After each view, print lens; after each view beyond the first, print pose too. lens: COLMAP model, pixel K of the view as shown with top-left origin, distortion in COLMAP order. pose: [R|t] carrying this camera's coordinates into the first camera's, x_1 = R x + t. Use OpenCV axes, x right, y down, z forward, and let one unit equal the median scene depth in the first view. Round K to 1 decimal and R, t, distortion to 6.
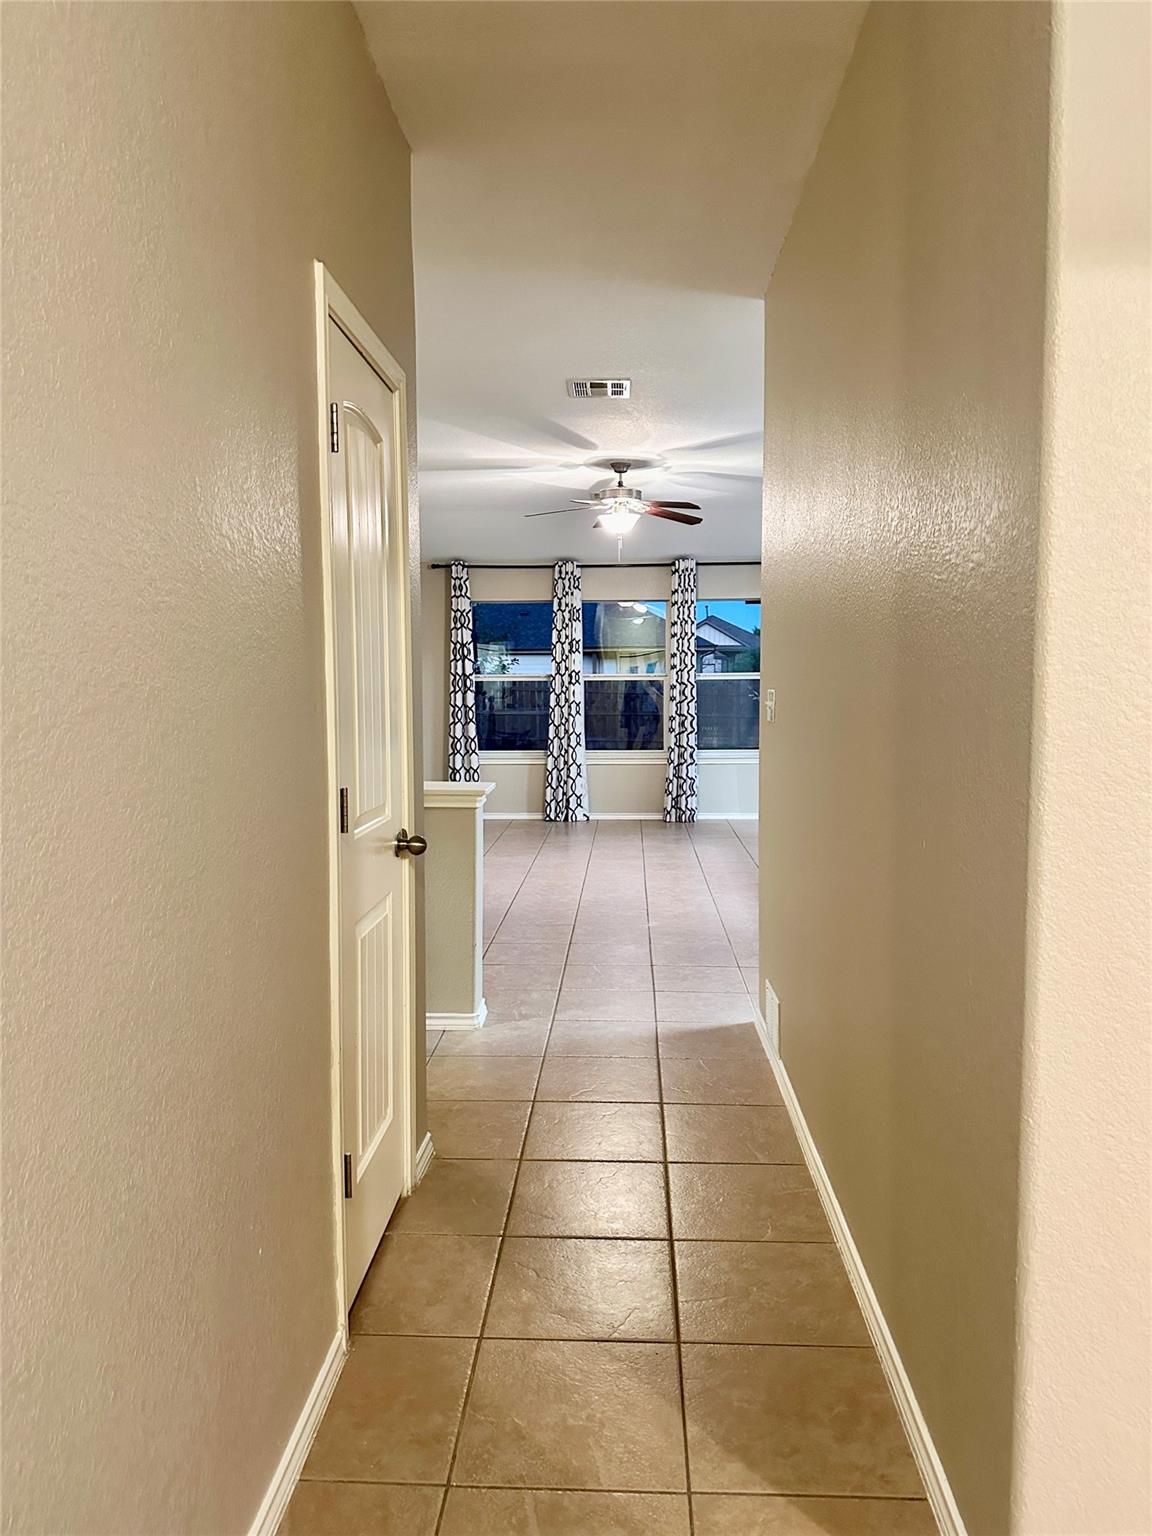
lens RADIAL K [[1074.8, 0, 584.3], [0, 1074.8, 762.8], [0, 0, 1]] dist [0.054017, -0.085129]
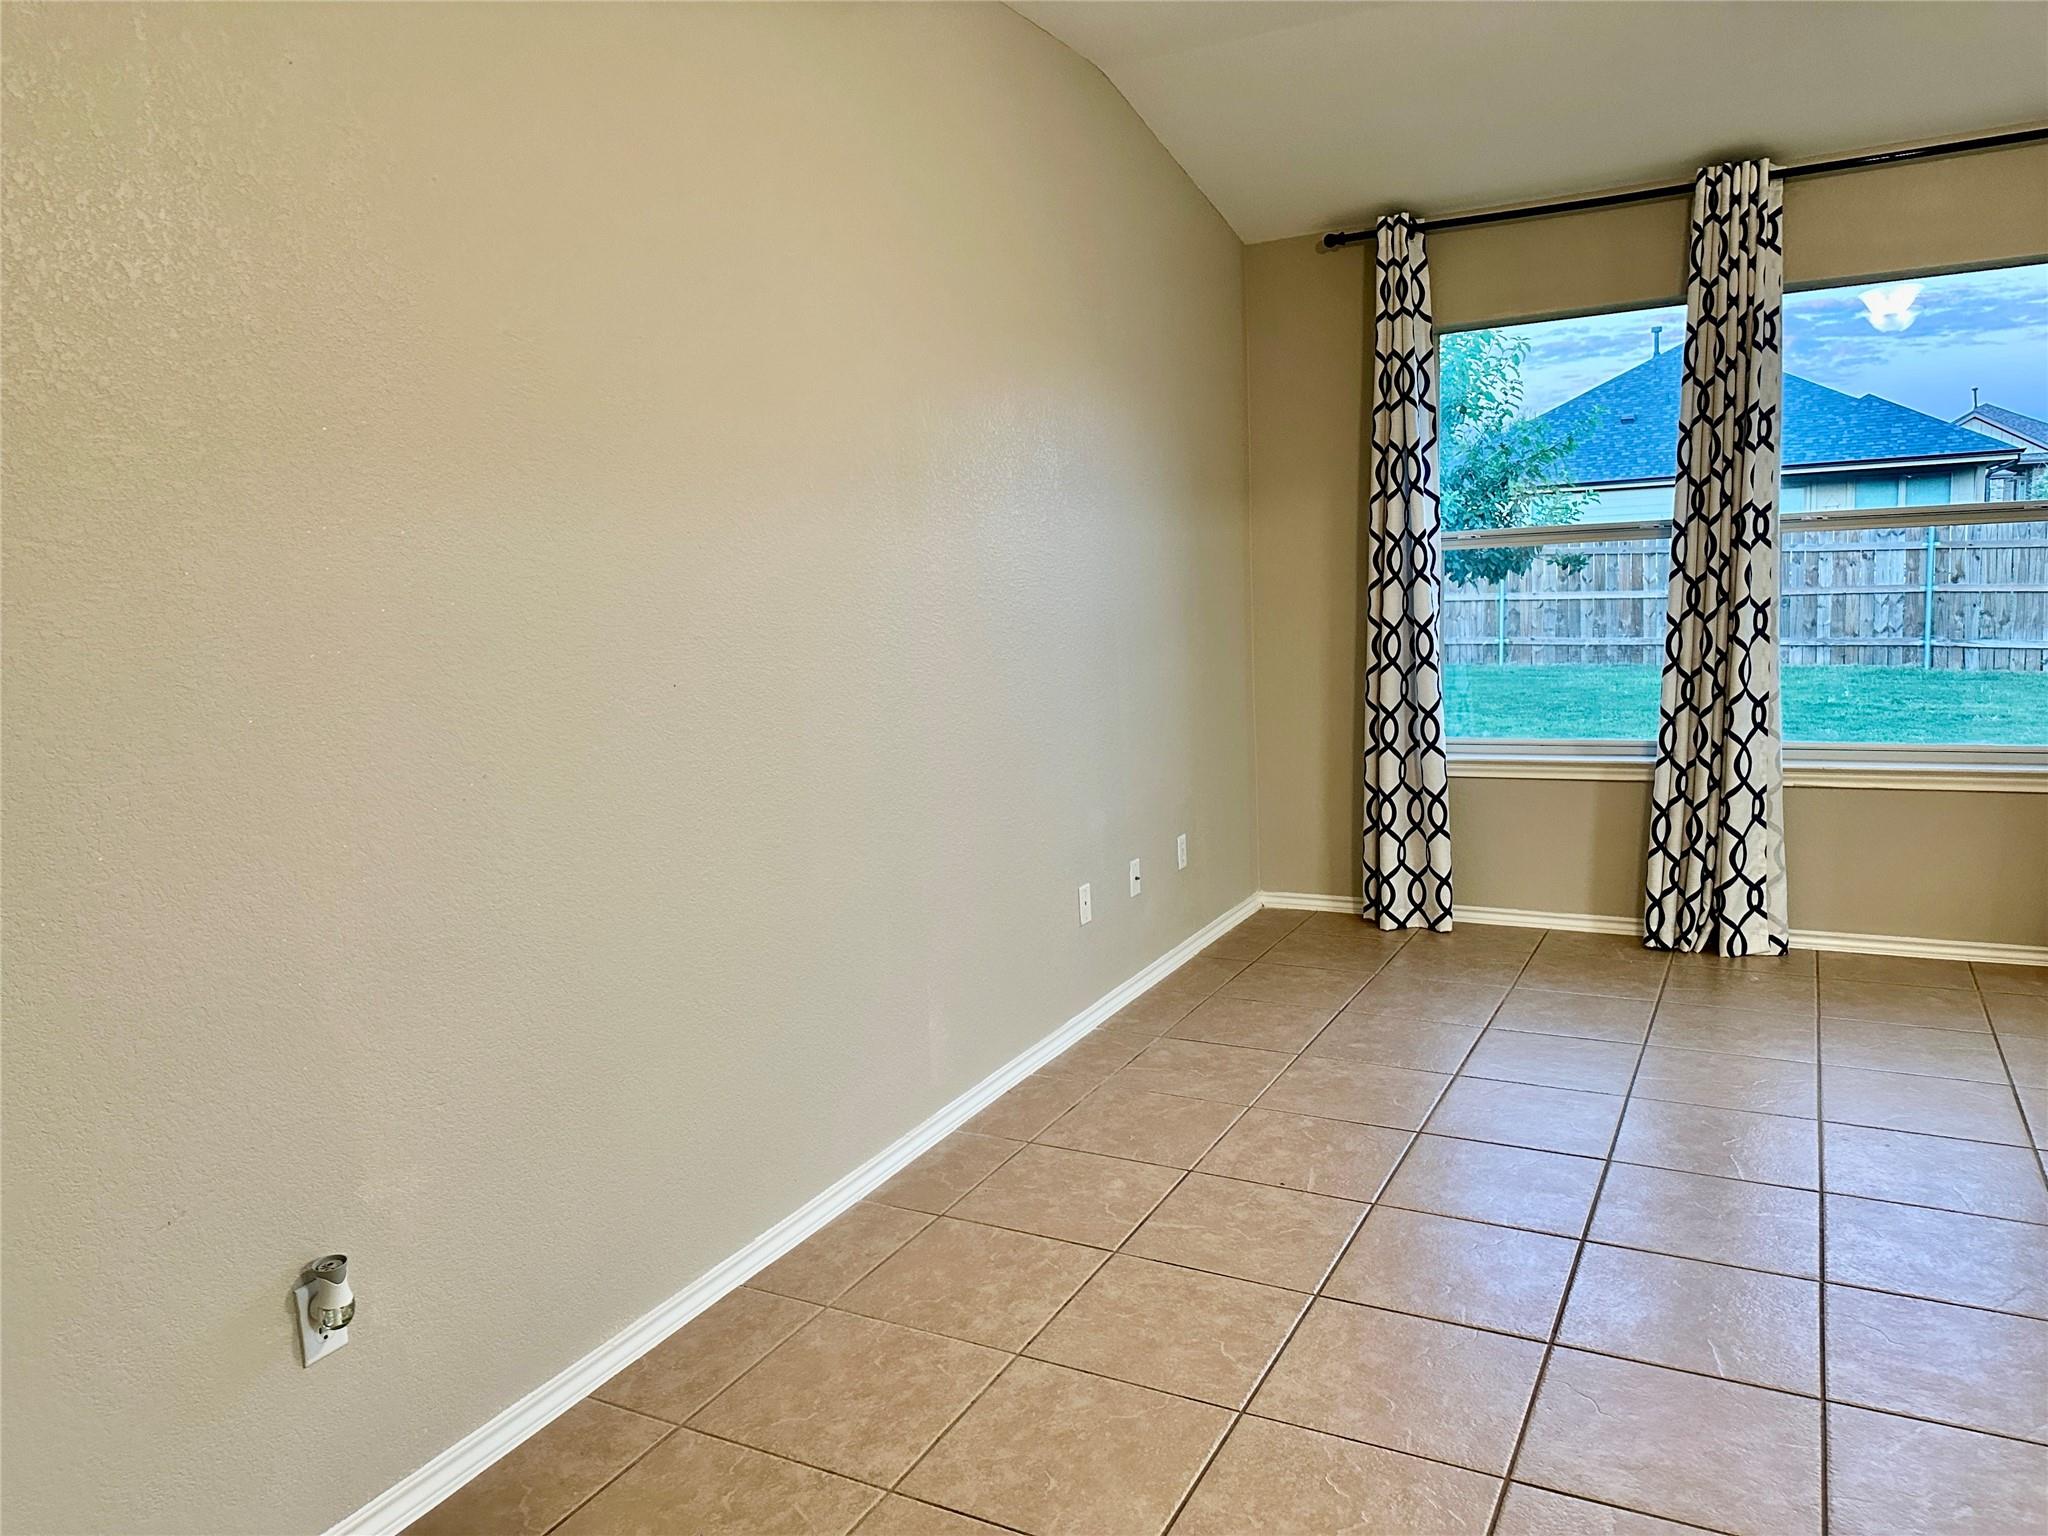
lens RADIAL K [[1433.1, 0, 1003.7], [0, 1433.1, 773.4], [0, 0, 1]] dist [0.054017, -0.085129]
pose [[0.894744, 0.025426, -0.445856, -0.015062], [0.010685, 0.996873, 0.078292, -0.041070], [0.446452, -0.074815, 0.891674, 0.499954]]
